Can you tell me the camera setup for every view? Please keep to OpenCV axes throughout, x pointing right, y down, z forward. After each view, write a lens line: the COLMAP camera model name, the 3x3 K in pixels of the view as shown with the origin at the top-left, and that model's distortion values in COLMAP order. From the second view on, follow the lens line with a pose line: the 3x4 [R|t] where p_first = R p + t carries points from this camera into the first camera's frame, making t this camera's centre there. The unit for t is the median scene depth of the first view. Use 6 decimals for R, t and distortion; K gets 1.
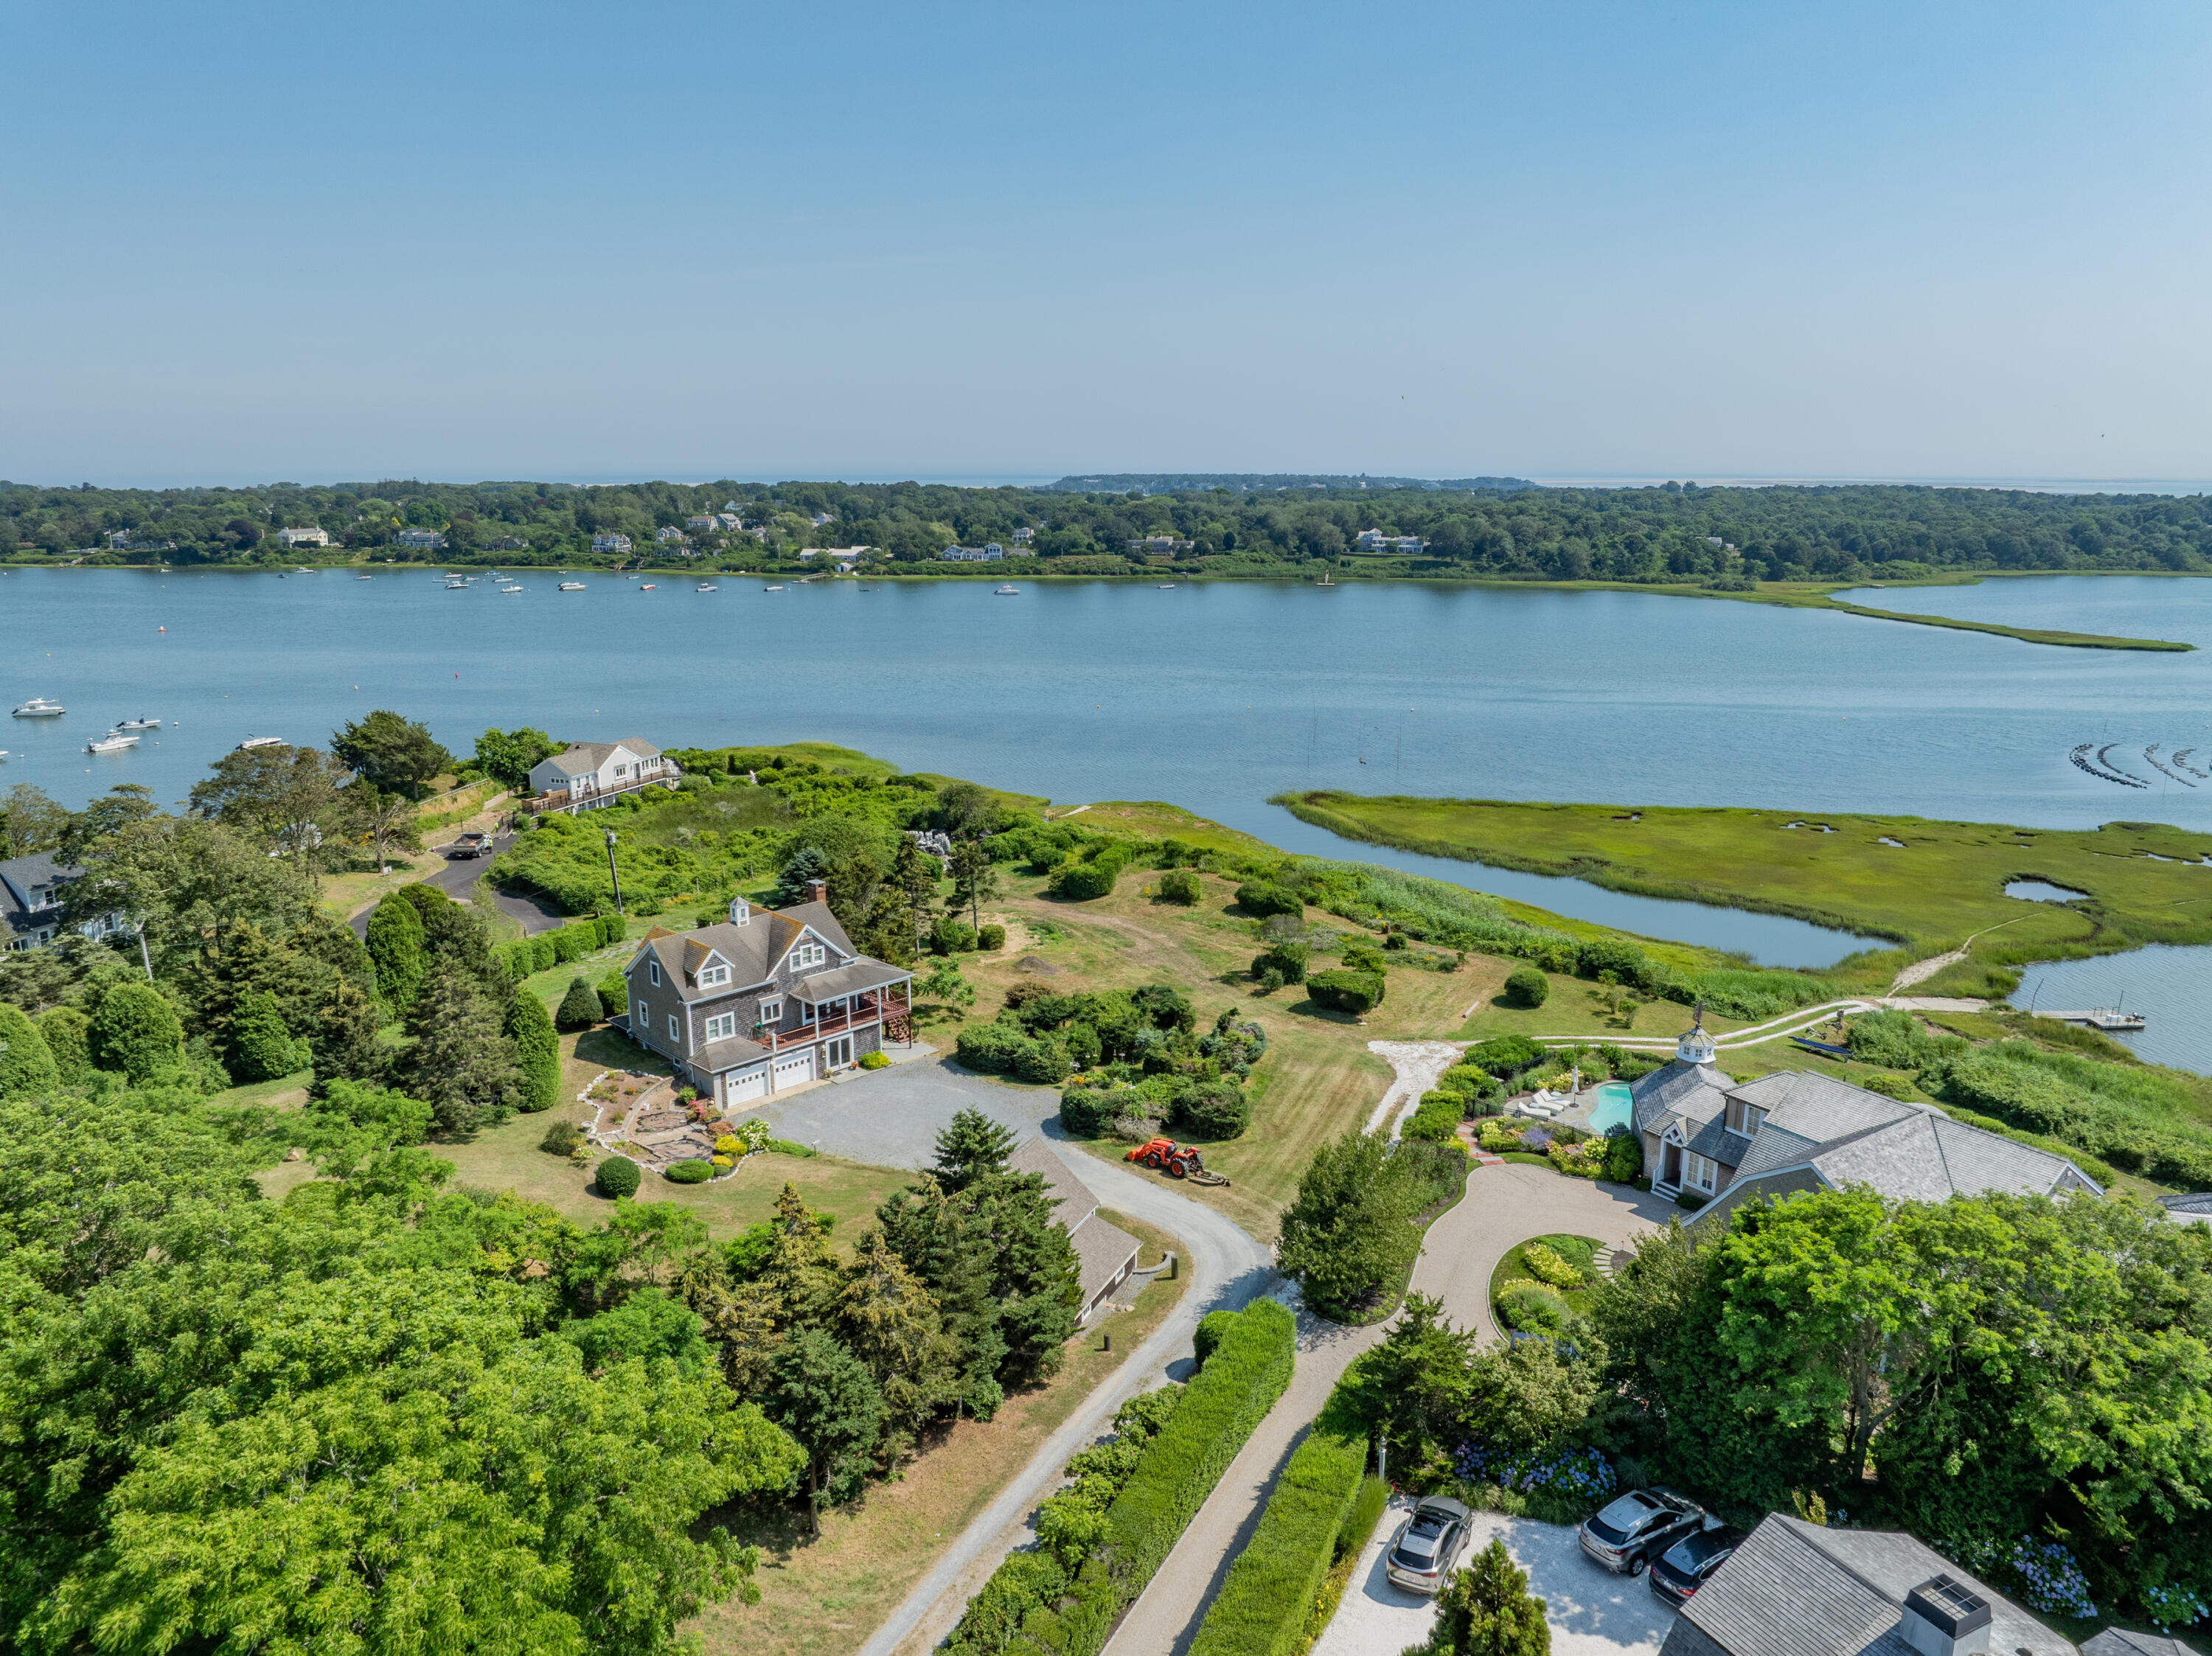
lens RADIAL K [[1561.3, 0, 1105.7], [0, 1561.3, 828.3], [0, 0, 1]] dist [-0.044413, 0.008443]
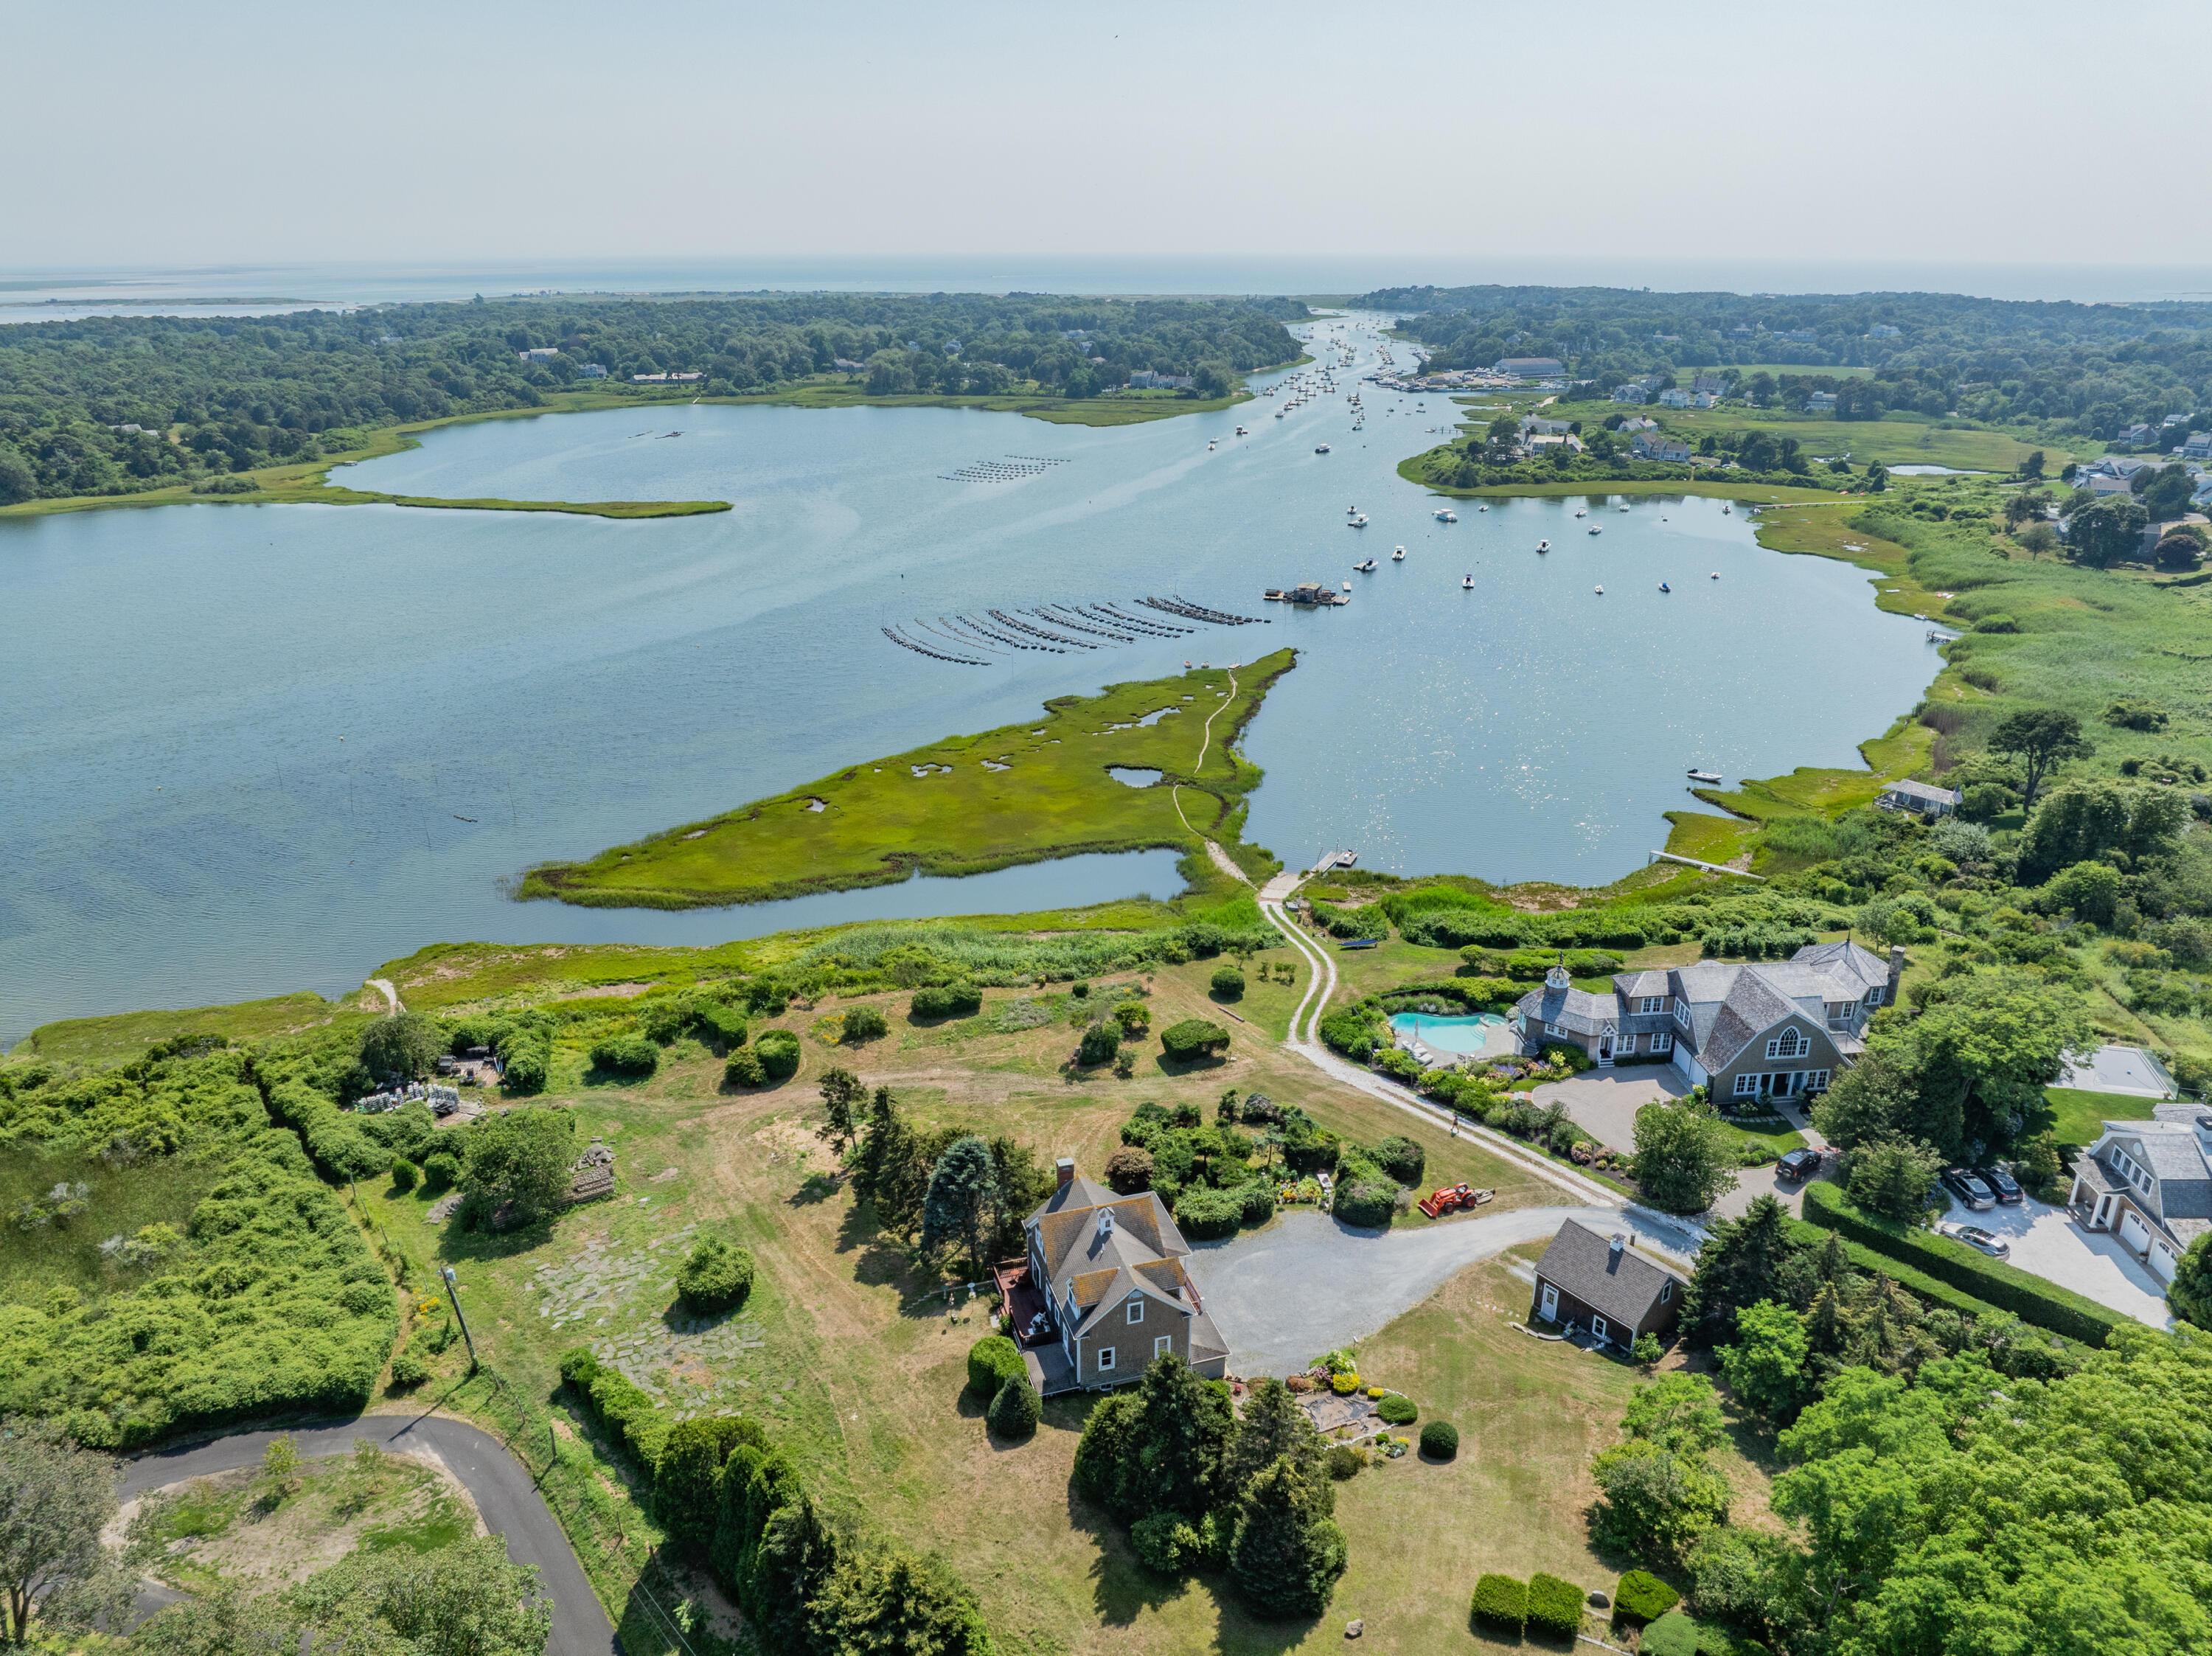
lens RADIAL K [[1561.3, 0, 1105.6], [0, 1561.3, 841.4], [0, 0, 1]] dist [-0.044413, 0.008443]
pose [[0.466583, -0.318586, 0.825108, -0.554790], [0.201850, 0.946613, 0.251358, -0.243078], [-0.861137, 0.049269, 0.505980, 0.264619]]
